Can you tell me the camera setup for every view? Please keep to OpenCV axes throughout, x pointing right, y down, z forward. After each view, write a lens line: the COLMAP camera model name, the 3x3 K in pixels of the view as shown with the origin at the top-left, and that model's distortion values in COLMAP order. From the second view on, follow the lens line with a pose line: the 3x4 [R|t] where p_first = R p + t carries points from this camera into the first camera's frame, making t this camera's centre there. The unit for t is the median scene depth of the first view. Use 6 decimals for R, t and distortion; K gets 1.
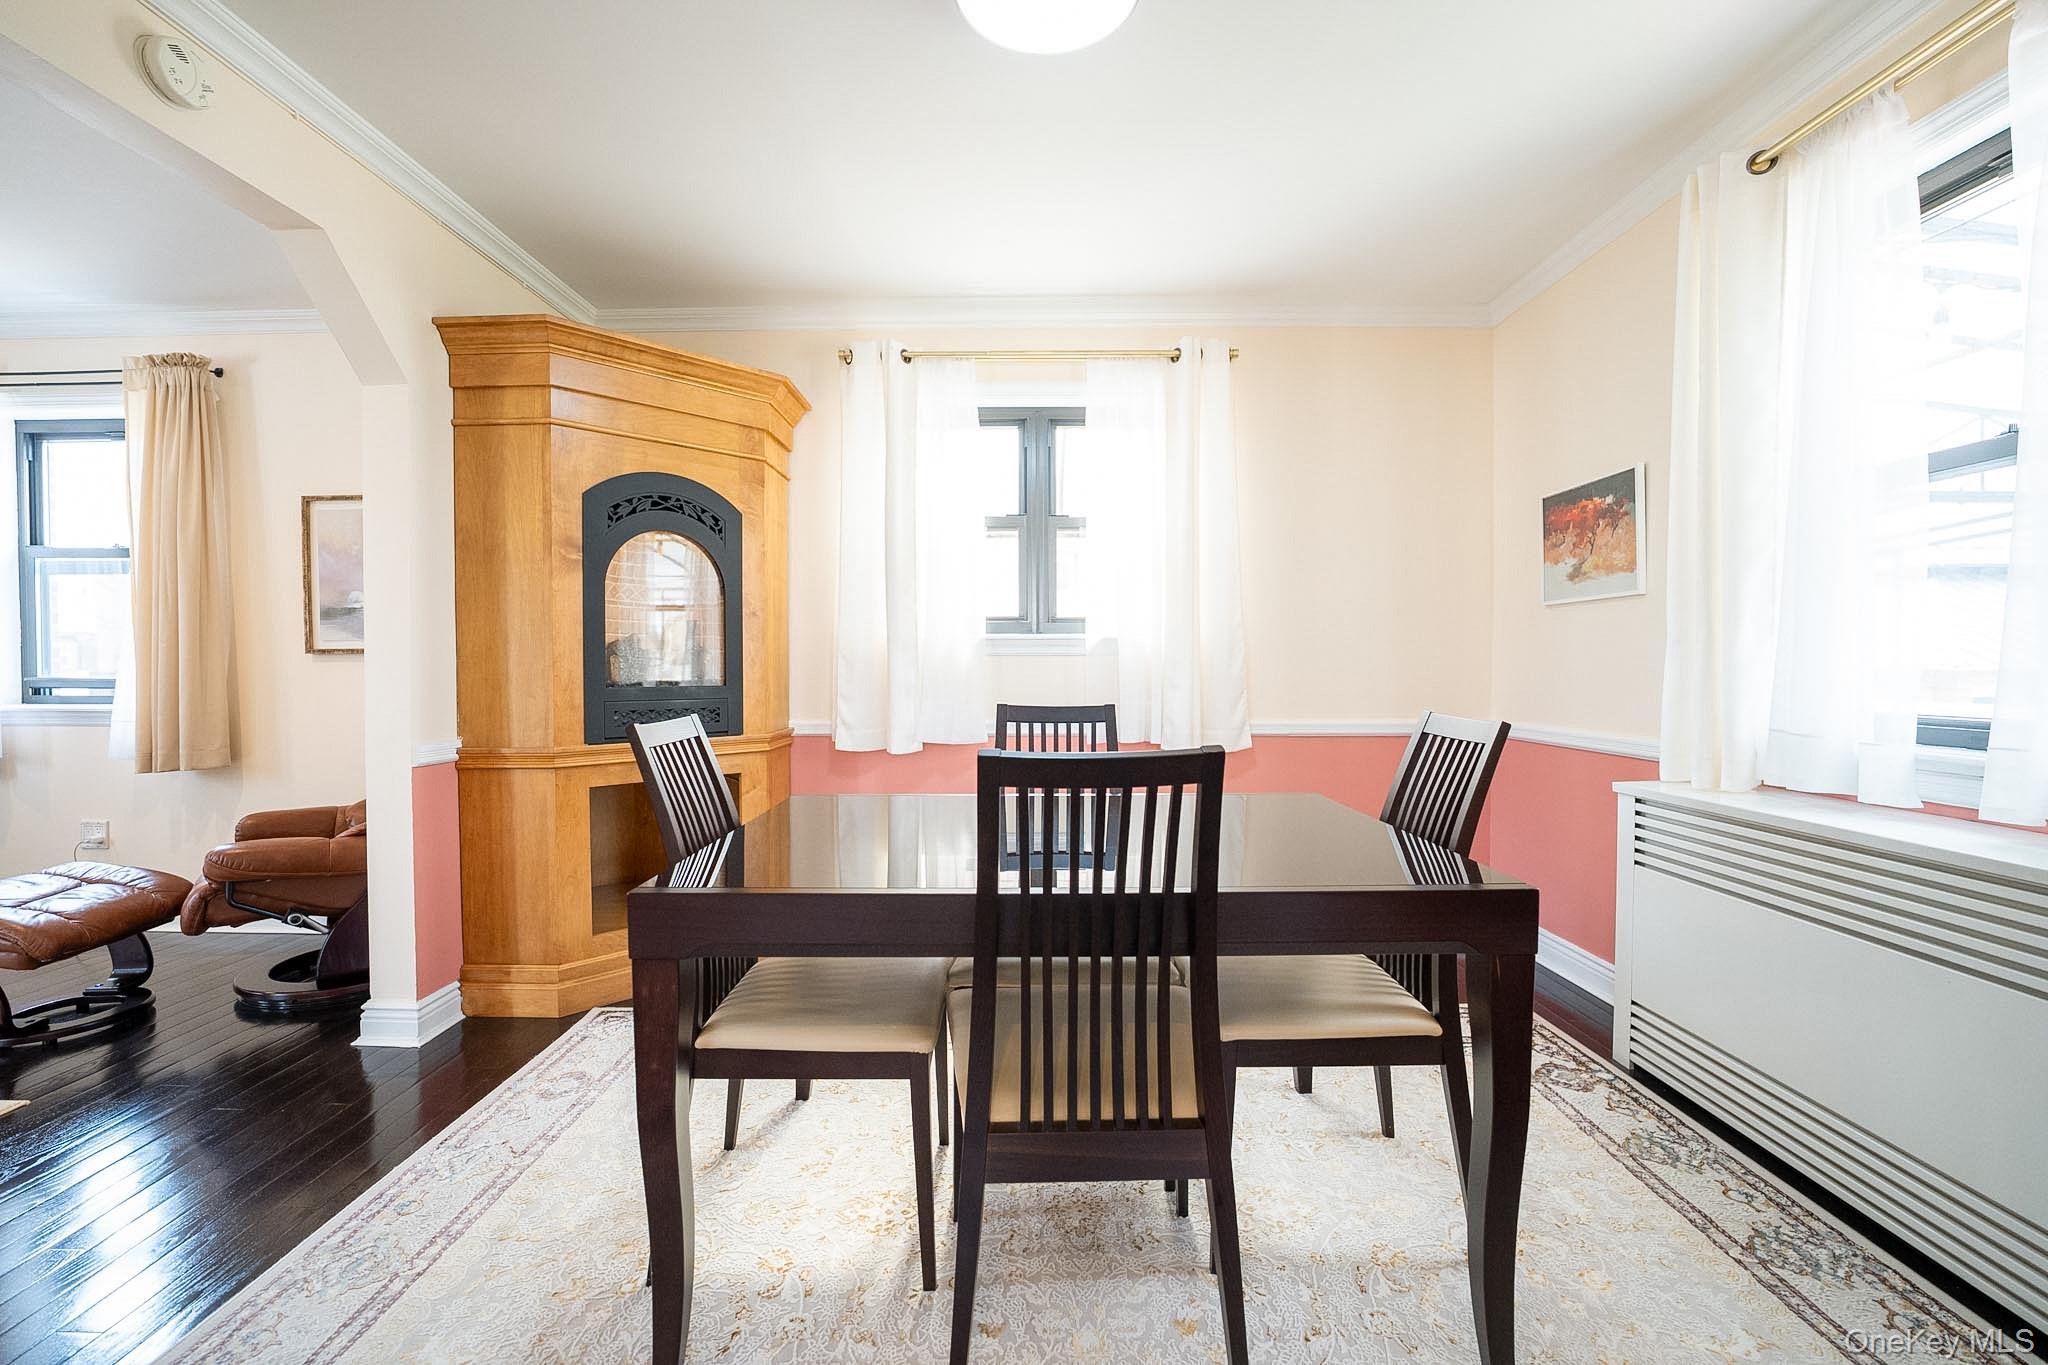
lens RADIAL K [[819.1, 0, 1023.5], [0, 819.1, 677.9], [0, 0, 1]] dist [-0.003200, -0.000194]
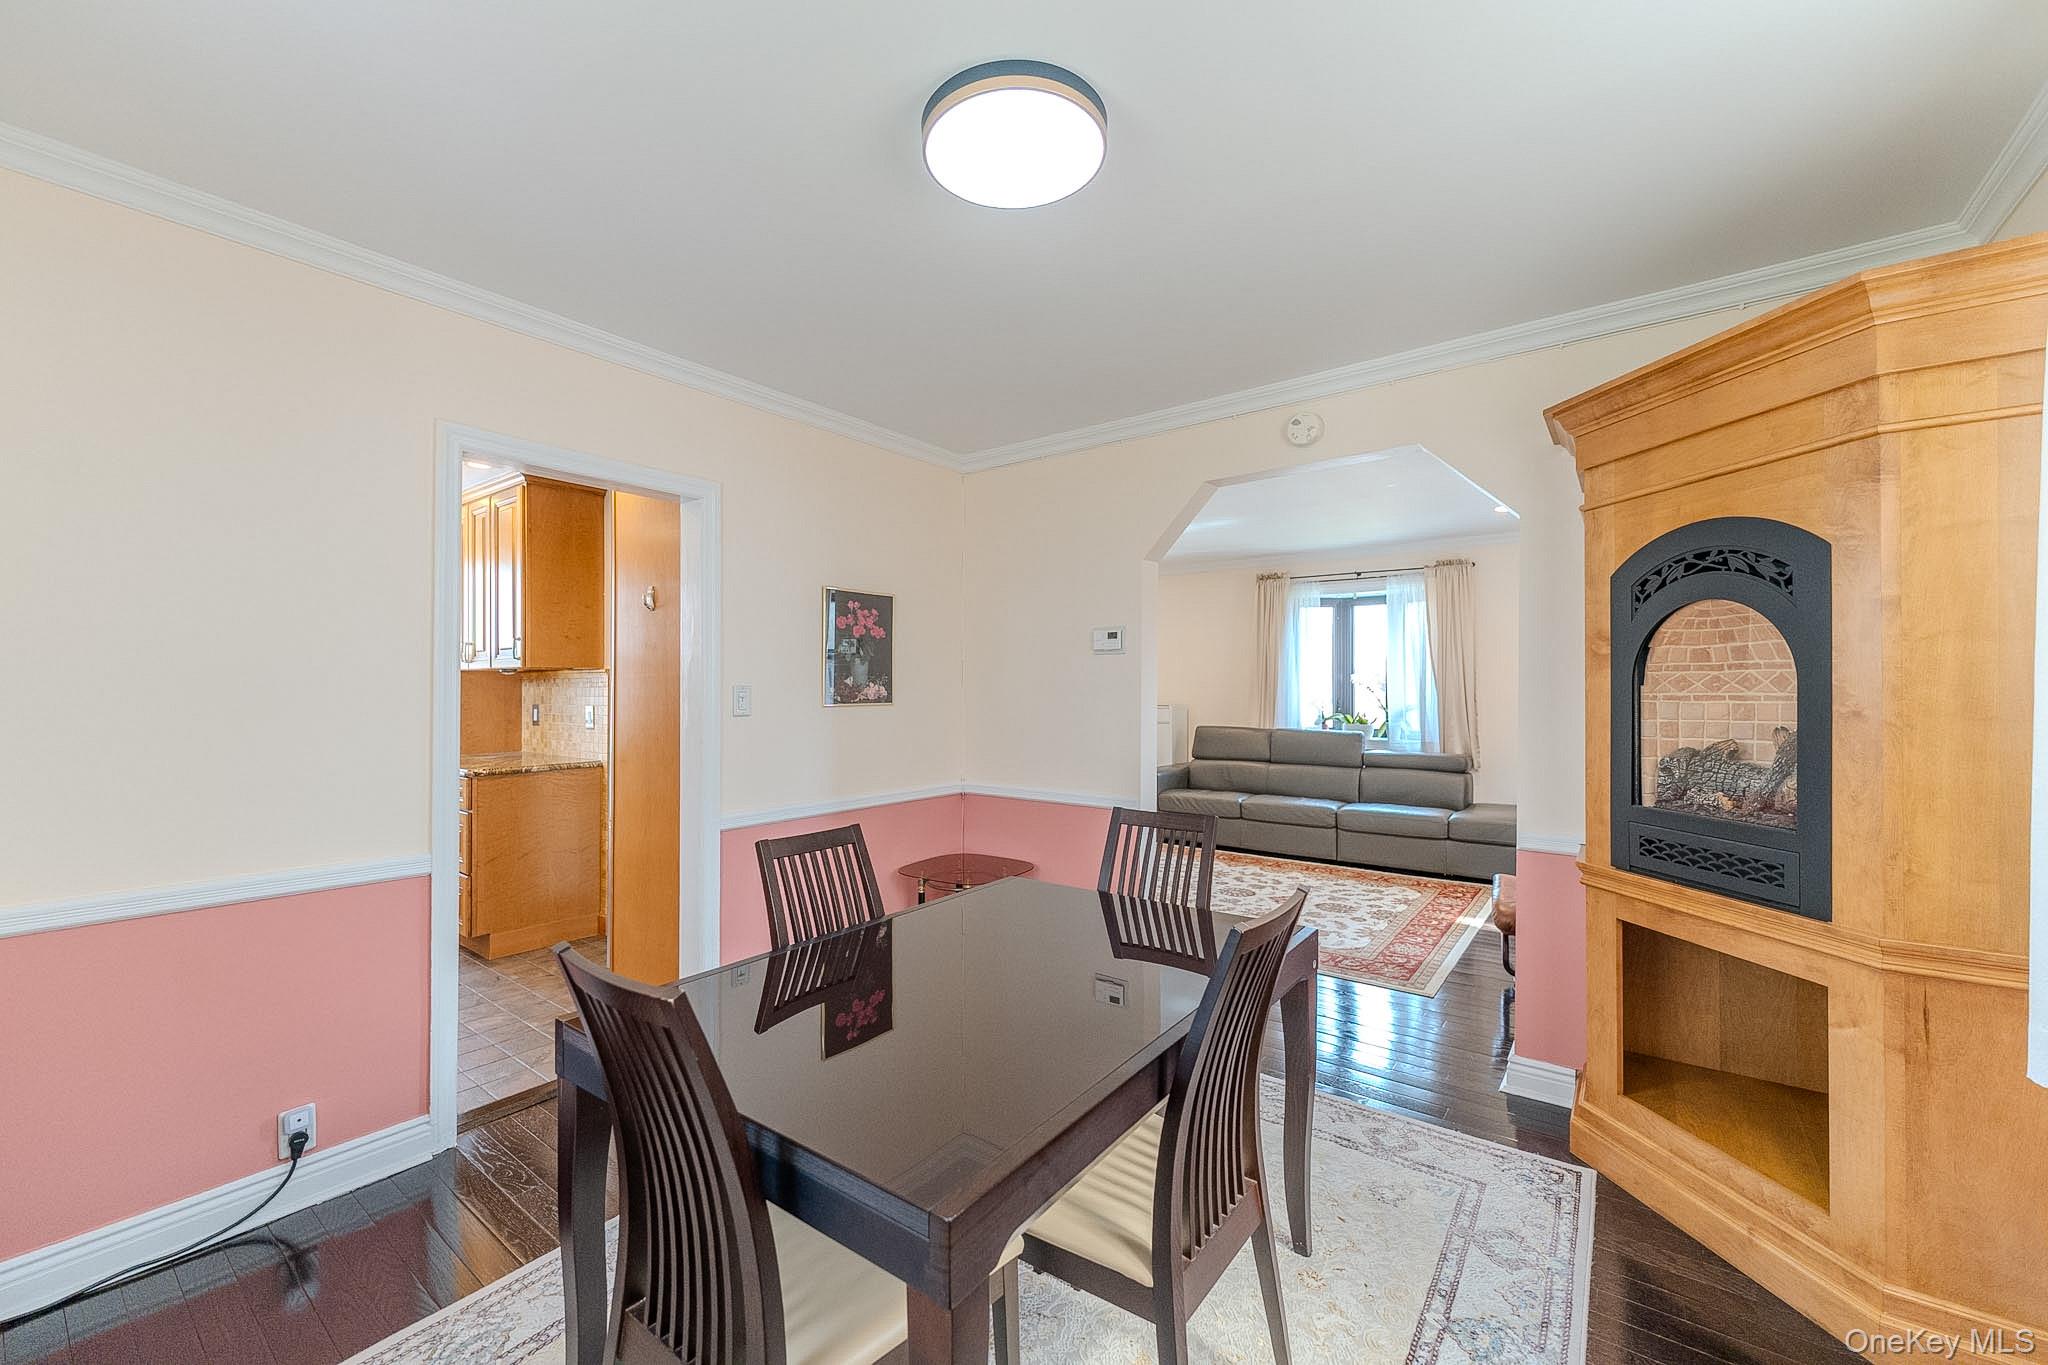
lens RADIAL K [[819.1, 0, 1021.4], [0, 819.1, 681.6], [0, 0, 1]] dist [-0.003200, -0.000194]
pose [[-0.592668, 0.000764, -0.805447, 0.499503], [-0.010474, 0.999908, 0.008656, -0.108536], [0.805379, 0.013567, -0.592605, 0.948897]]
